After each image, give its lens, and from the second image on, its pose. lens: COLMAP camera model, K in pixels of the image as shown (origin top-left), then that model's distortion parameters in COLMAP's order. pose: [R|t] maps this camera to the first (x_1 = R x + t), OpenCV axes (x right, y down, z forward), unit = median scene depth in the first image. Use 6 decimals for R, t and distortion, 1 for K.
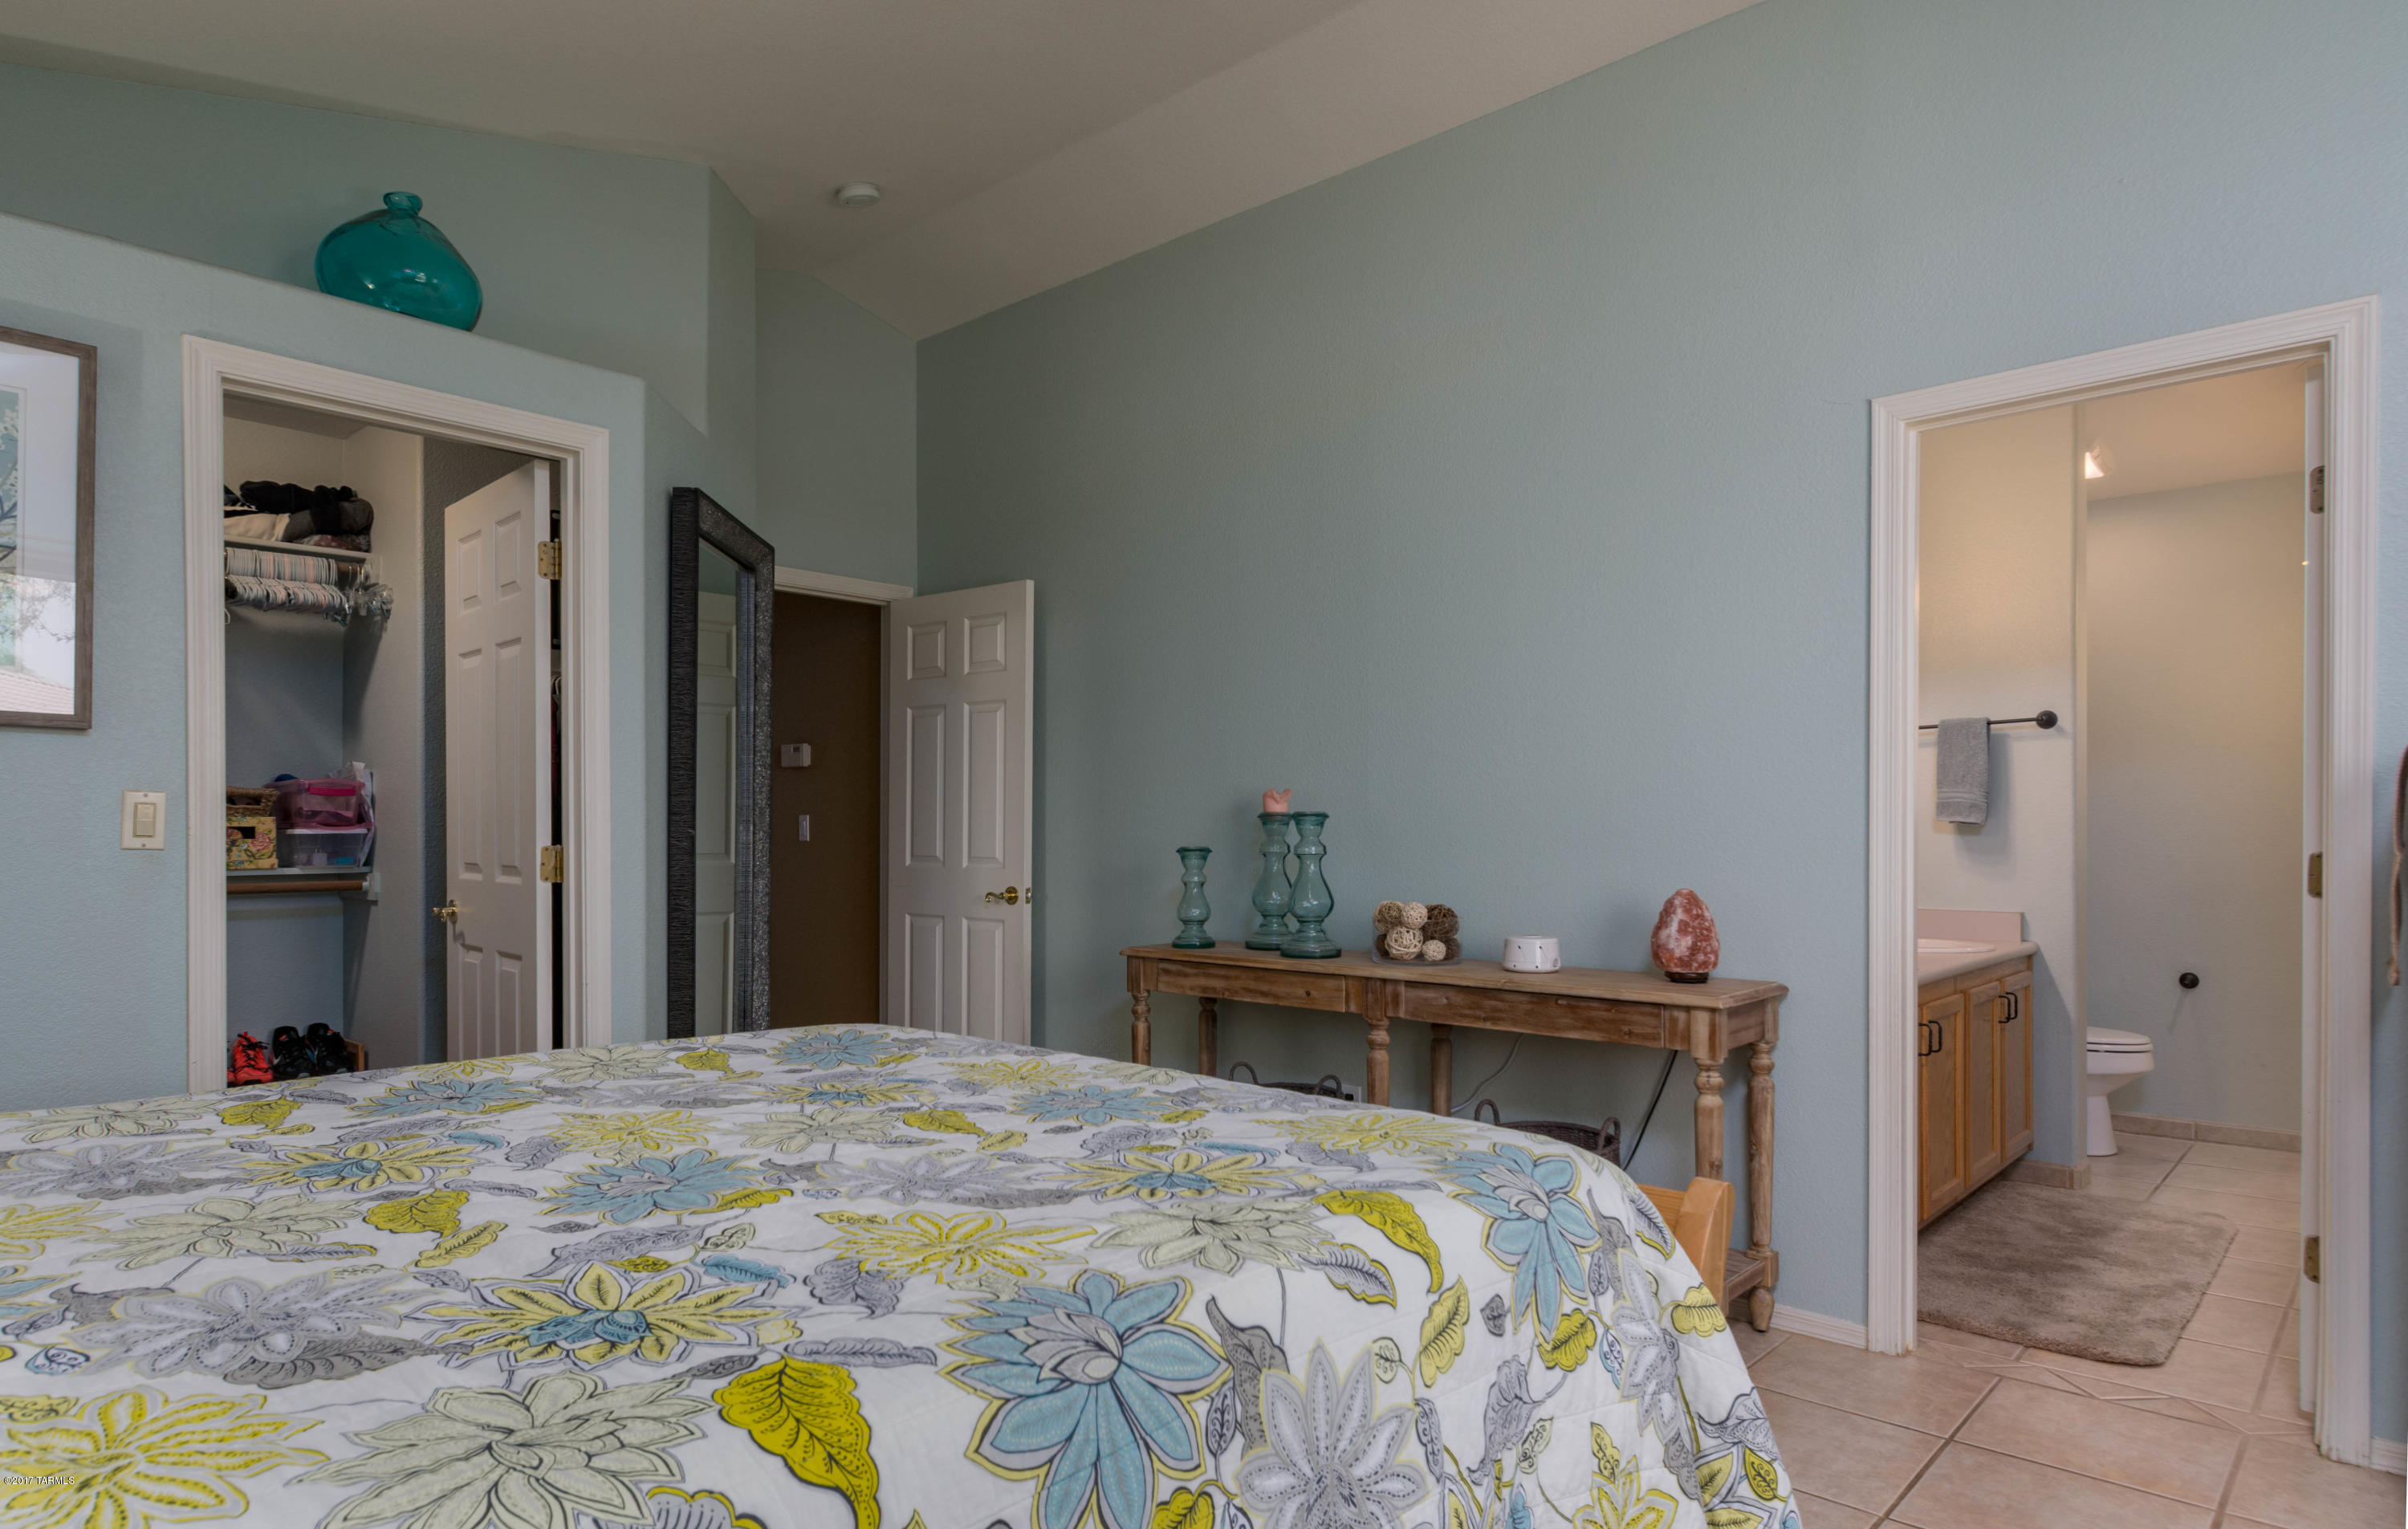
lens RADIAL K [[1355.6, 0, 1205.4], [0, 1355.6, 821.6], [0, 0, 1]] dist [0.002723, 0.000960]
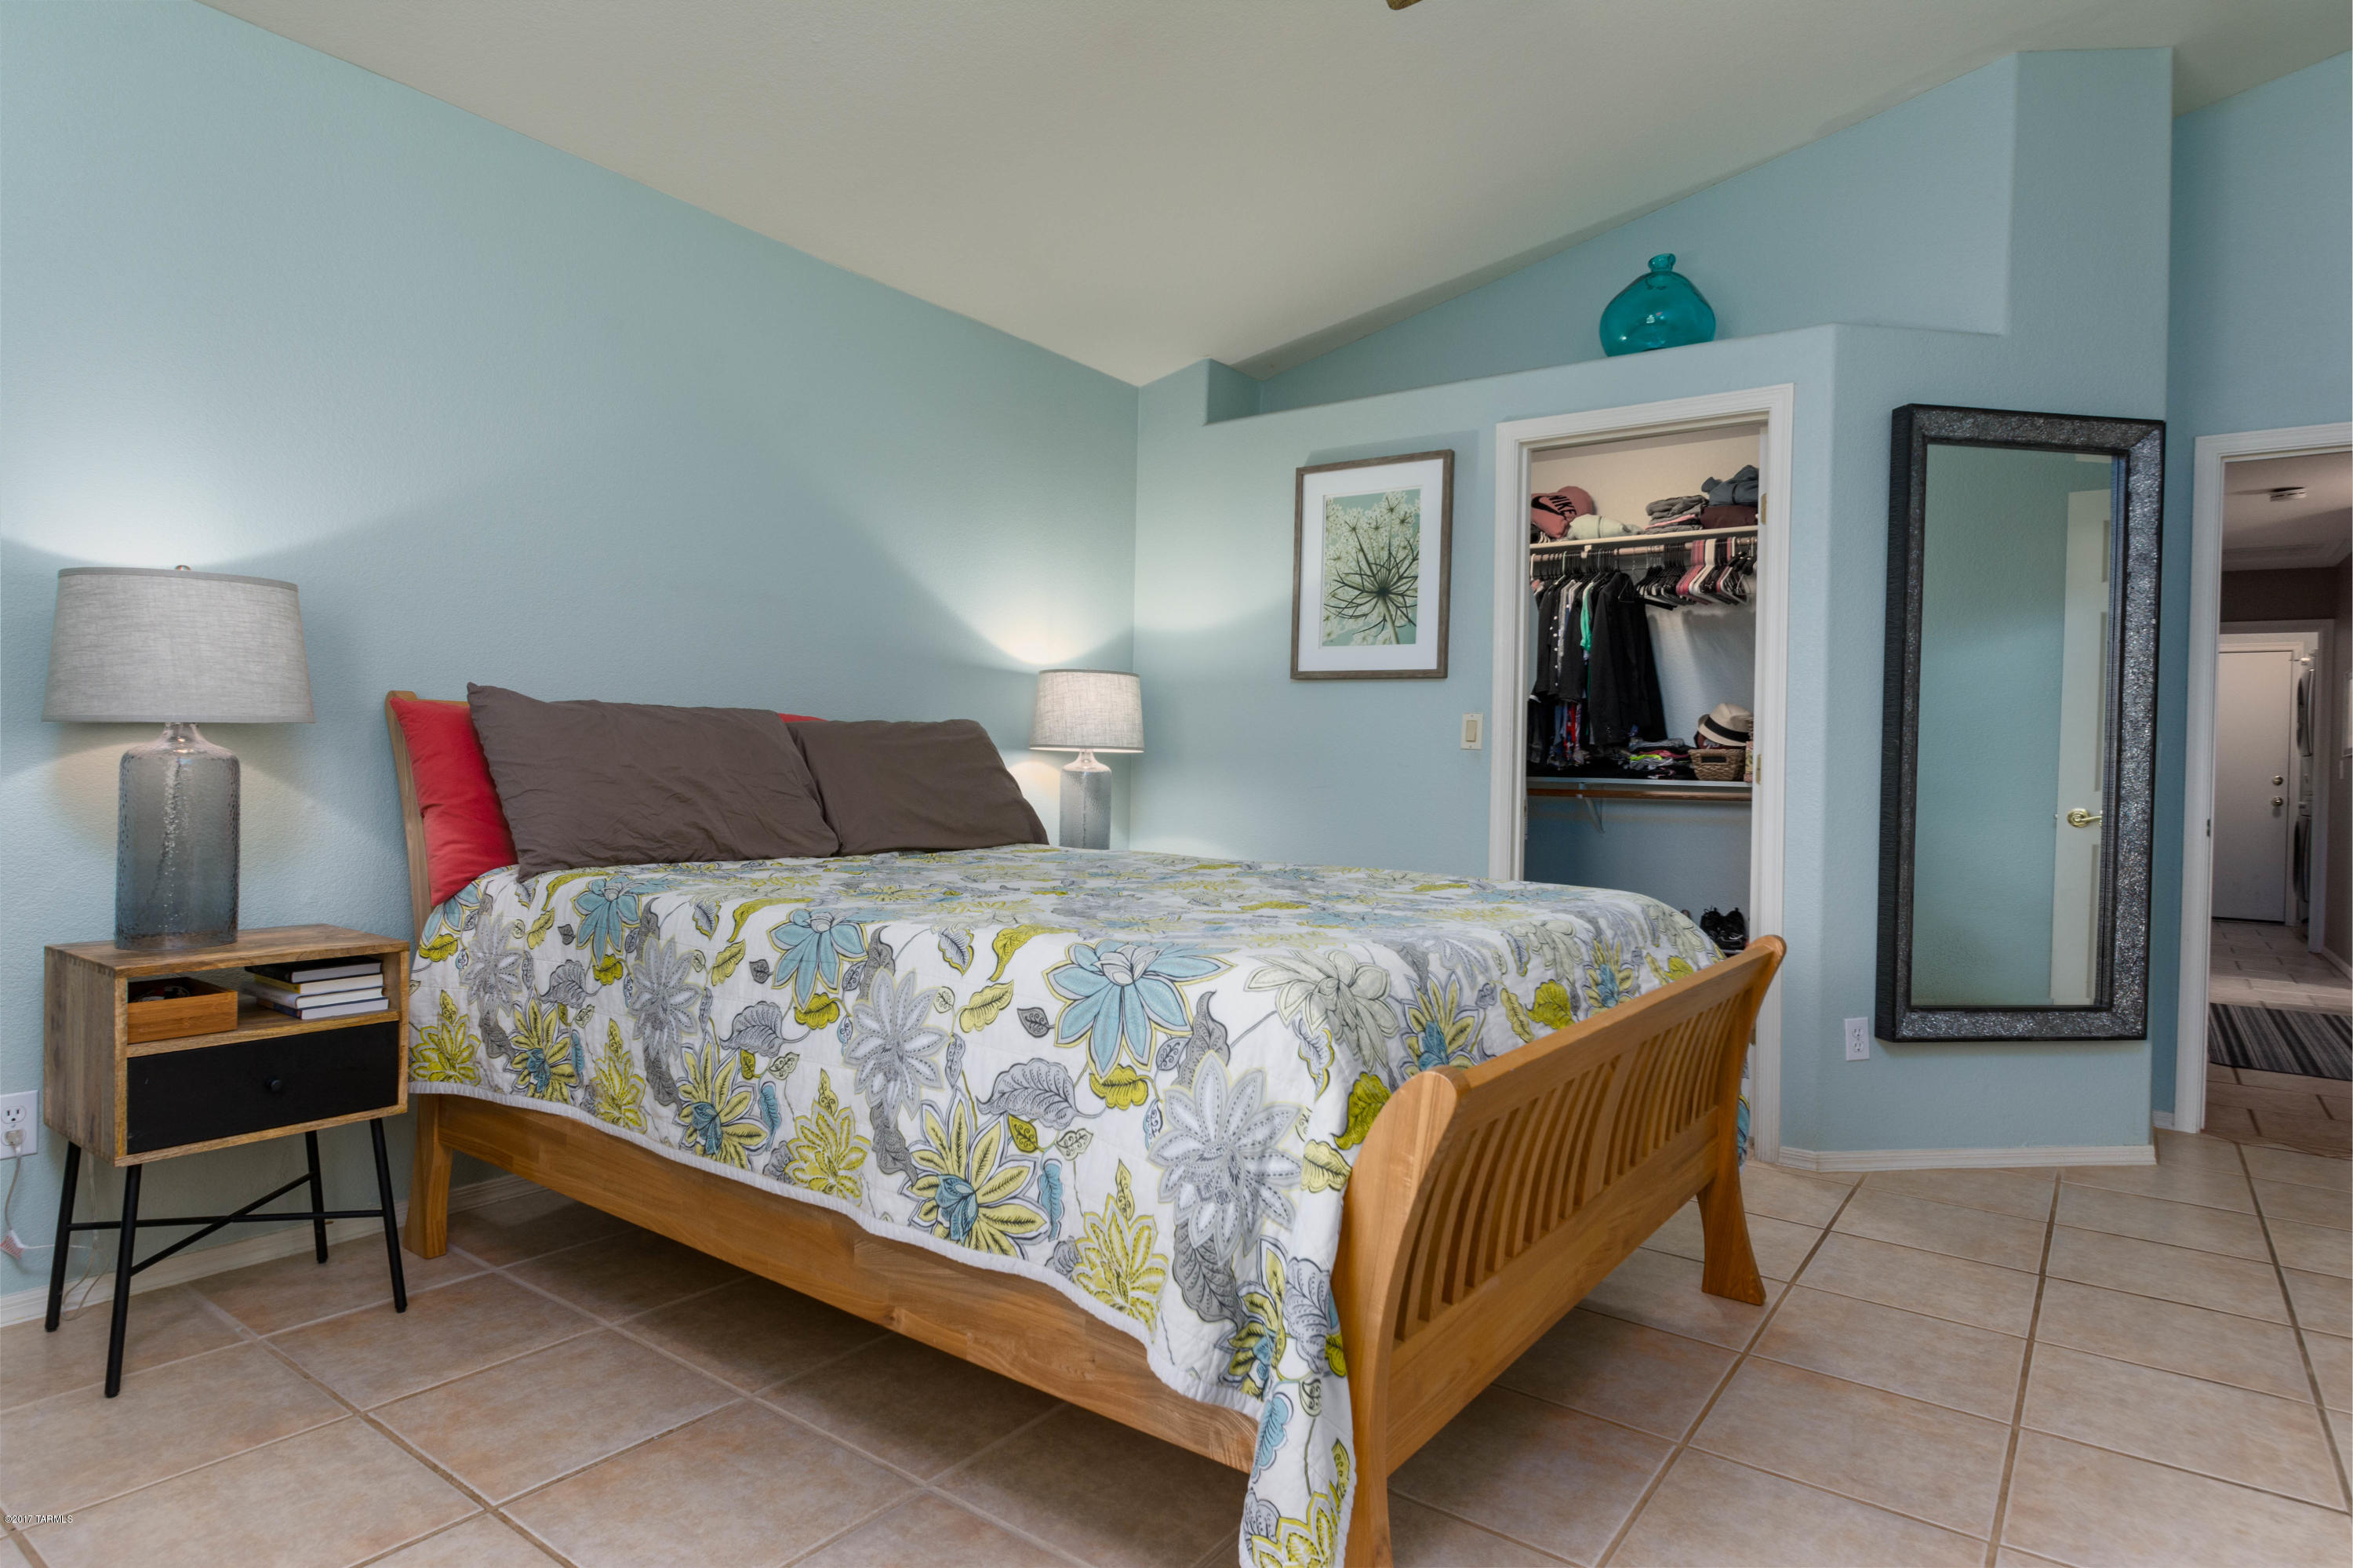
lens RADIAL K [[1297.9, 0, 1176.5], [0, 1297.9, 784.0], [0, 0, 1]] dist [-0.003138, -0.000605]
pose [[0.124298, 0.013012, -0.992160, 0.692928], [-0.013903, 0.999839, 0.011371, 0.047742], [0.992148, 0.012380, 0.124459, 0.439392]]
